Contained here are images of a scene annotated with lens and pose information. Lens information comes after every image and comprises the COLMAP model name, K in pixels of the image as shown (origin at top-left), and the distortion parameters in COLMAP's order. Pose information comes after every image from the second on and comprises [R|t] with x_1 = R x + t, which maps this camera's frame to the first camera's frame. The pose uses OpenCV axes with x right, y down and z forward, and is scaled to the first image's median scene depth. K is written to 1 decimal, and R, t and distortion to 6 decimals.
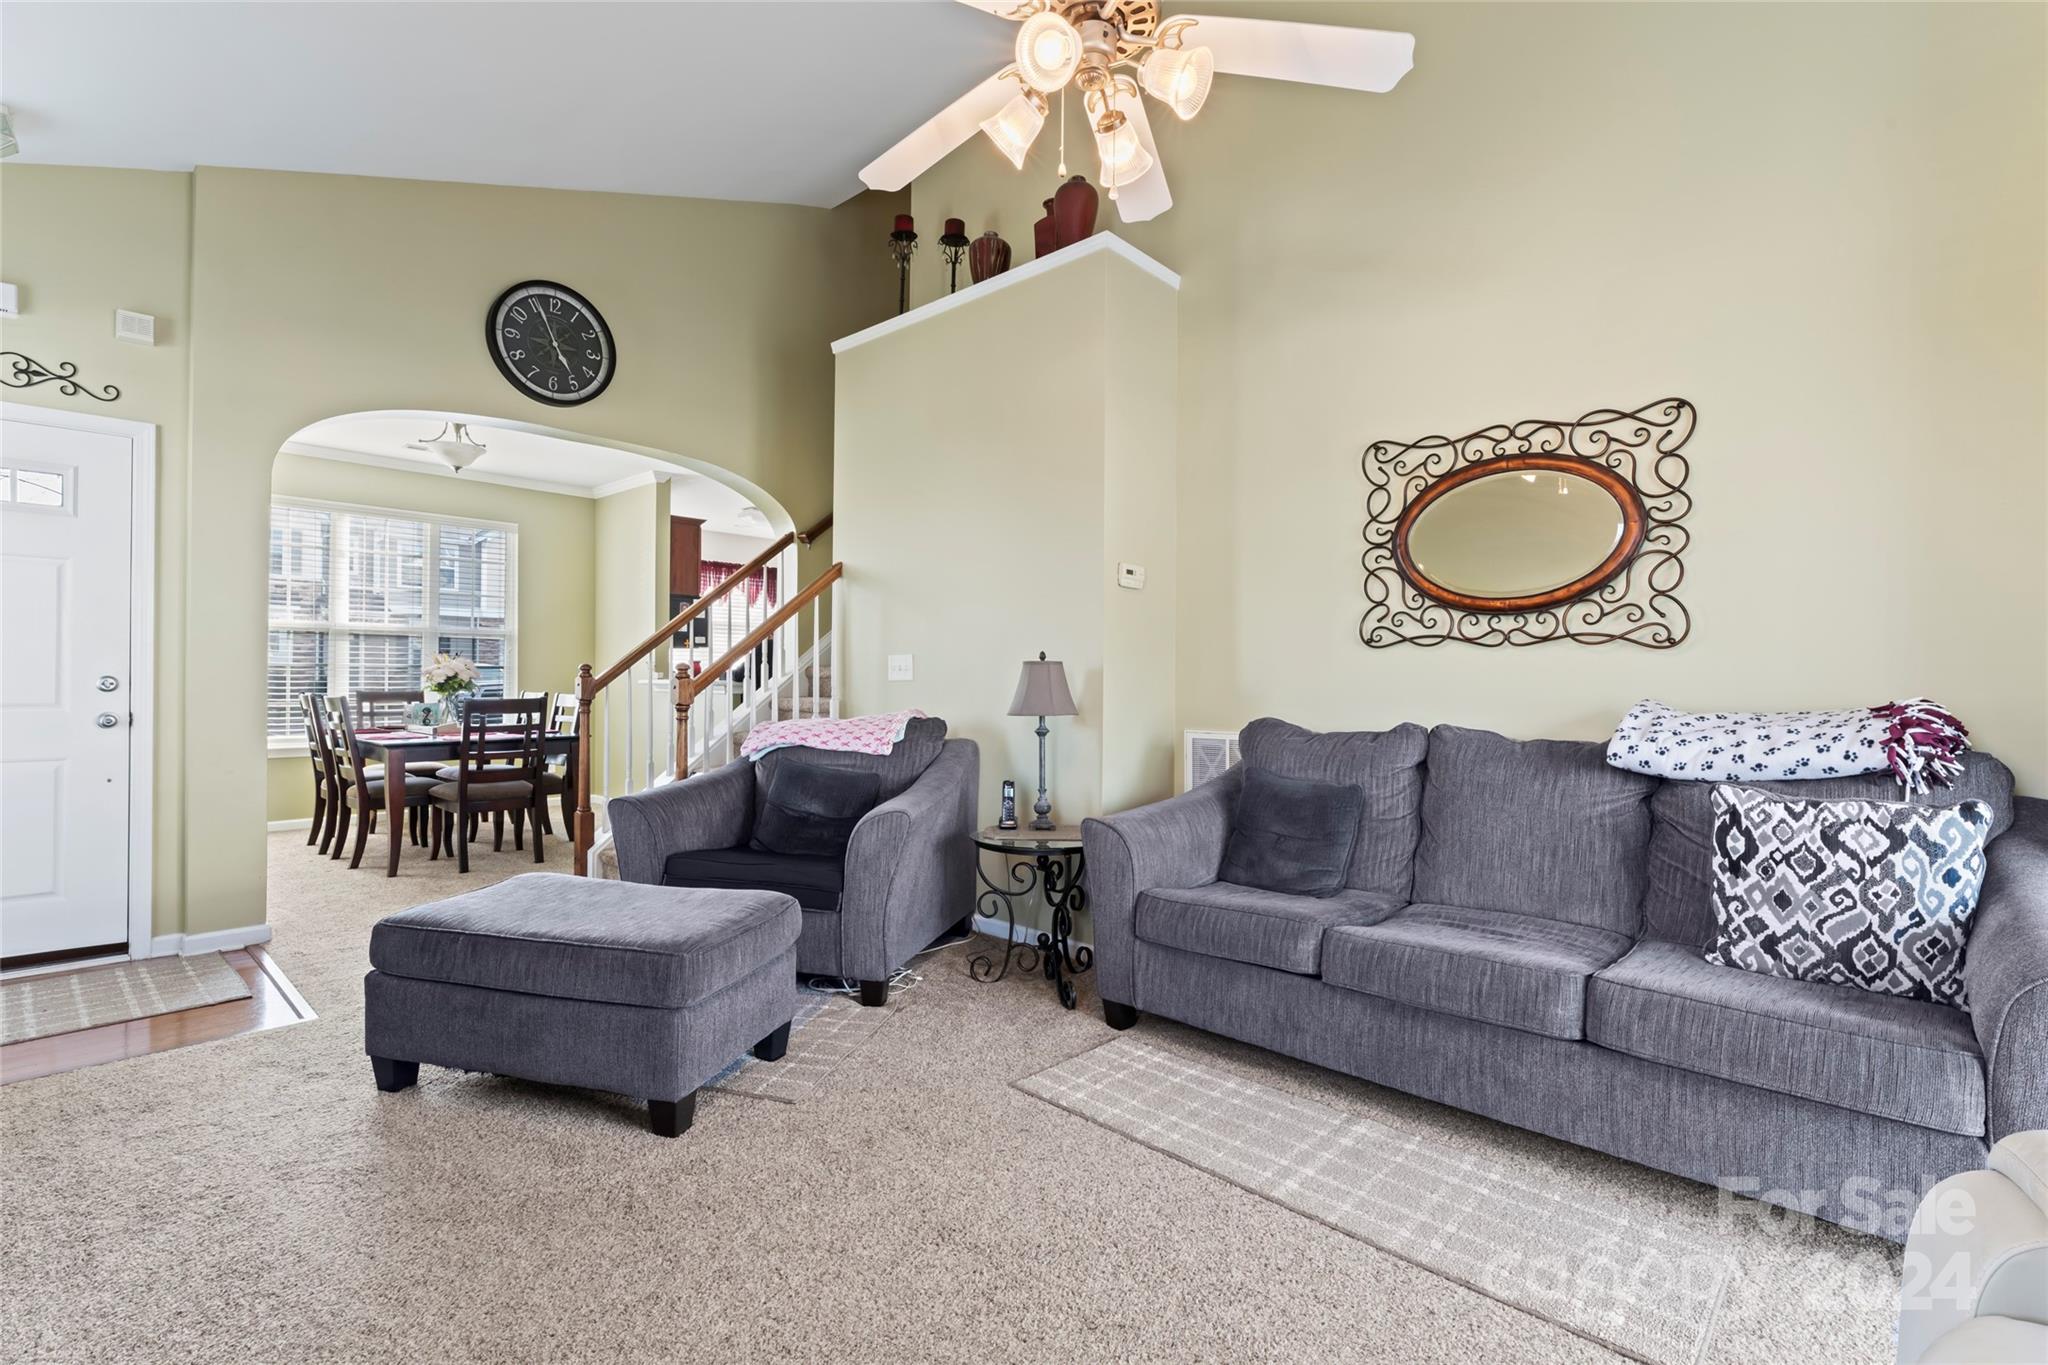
lens RADIAL K [[920.6, 0, 1022.0], [0, 920.6, 676.8], [0, 0, 1]] dist [-0.013193, -0.000265]
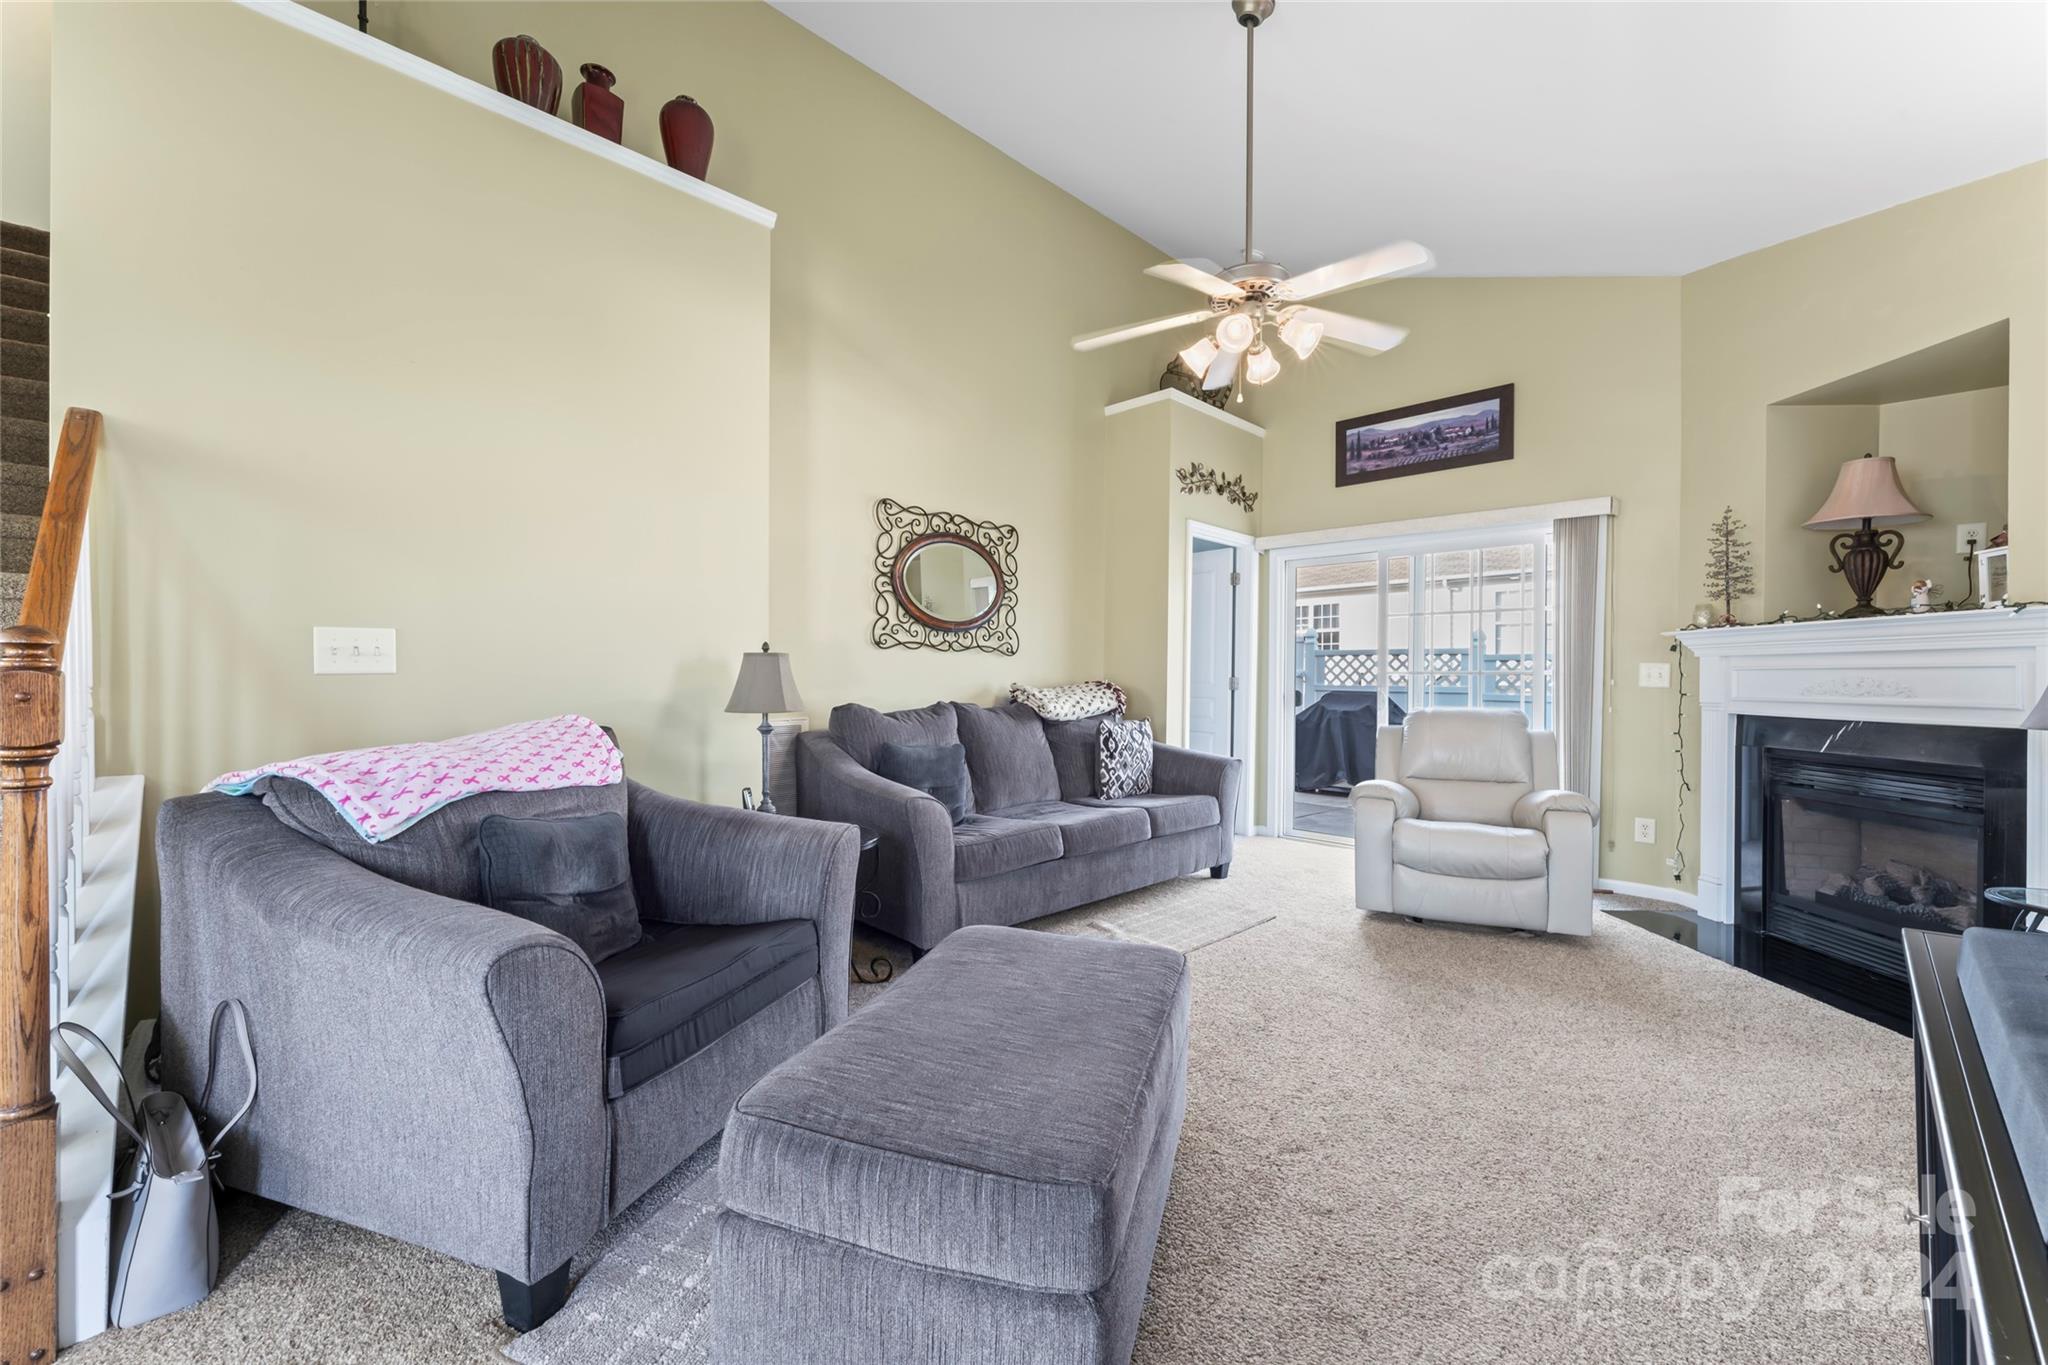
lens RADIAL K [[819.5, 0, 1013.2], [0, 819.5, 681.0], [0, 0, 1]] dist [-0.003814, -0.000924]
pose [[0.039694, -0.015312, 0.999095, -0.916324], [-0.010129, 0.999825, 0.015726, -0.005033], [-0.999161, -0.010744, 0.039532, 0.838932]]
